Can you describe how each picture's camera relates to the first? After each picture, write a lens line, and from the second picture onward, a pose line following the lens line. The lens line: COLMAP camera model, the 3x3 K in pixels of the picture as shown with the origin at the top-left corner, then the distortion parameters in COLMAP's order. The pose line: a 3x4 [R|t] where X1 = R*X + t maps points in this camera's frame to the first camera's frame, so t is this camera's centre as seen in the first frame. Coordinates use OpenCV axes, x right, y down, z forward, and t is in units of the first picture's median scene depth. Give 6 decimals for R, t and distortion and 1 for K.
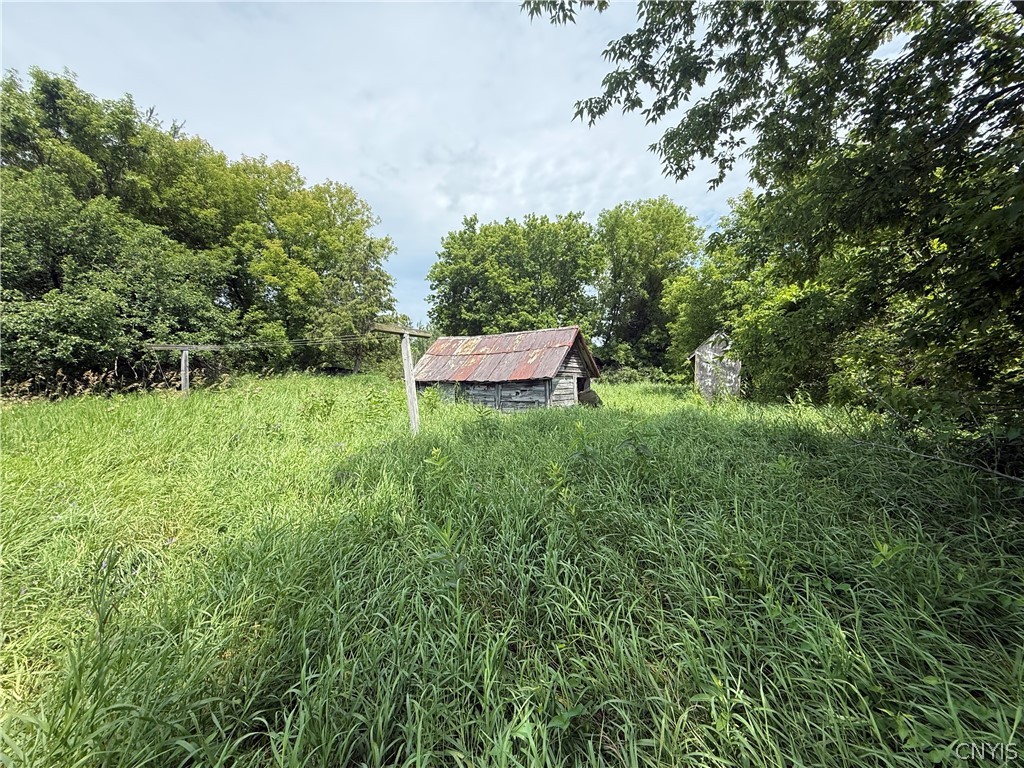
lens RADIAL K [[411.1, 0, 512.0], [0, 411.1, 384.0], [0, 0, 1]] dist [0.002527, 0.000105]
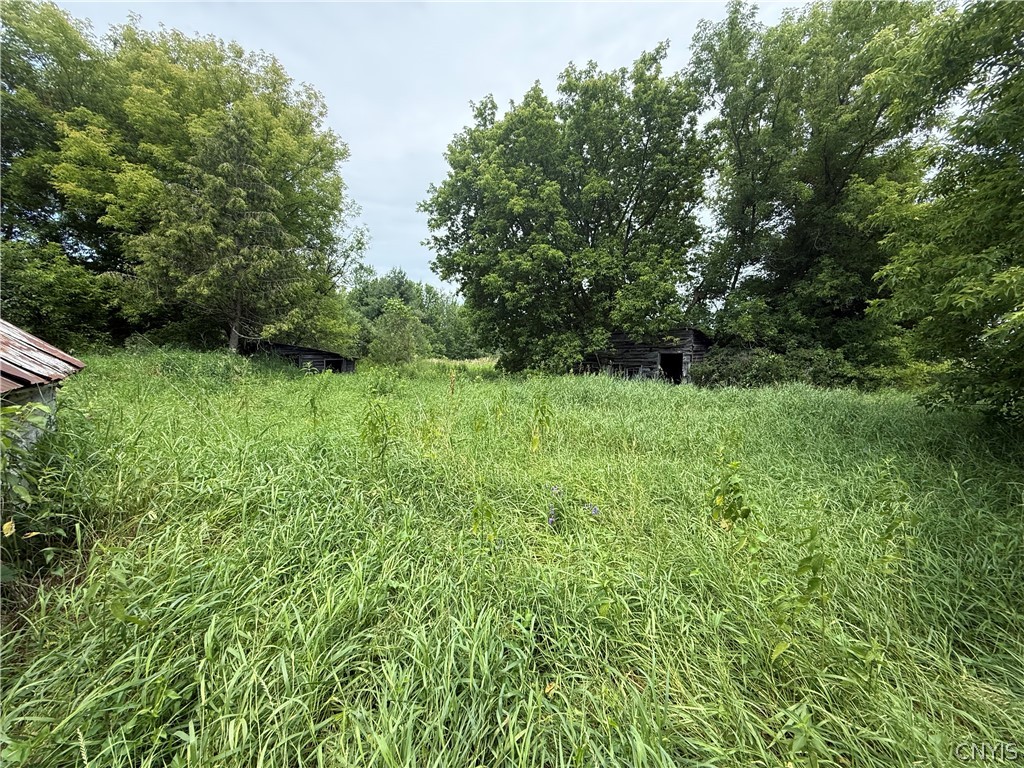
lens RADIAL K [[411.1, 0, 512.0], [0, 411.1, 384.0], [0, 0, 1]] dist [0.002527, 0.000105]
pose [[0.922005, 0.056702, -0.383003, 0.199351], [-0.046715, 0.998283, 0.035335, -0.000654], [0.384349, -0.014687, 0.923071, 0.418592]]
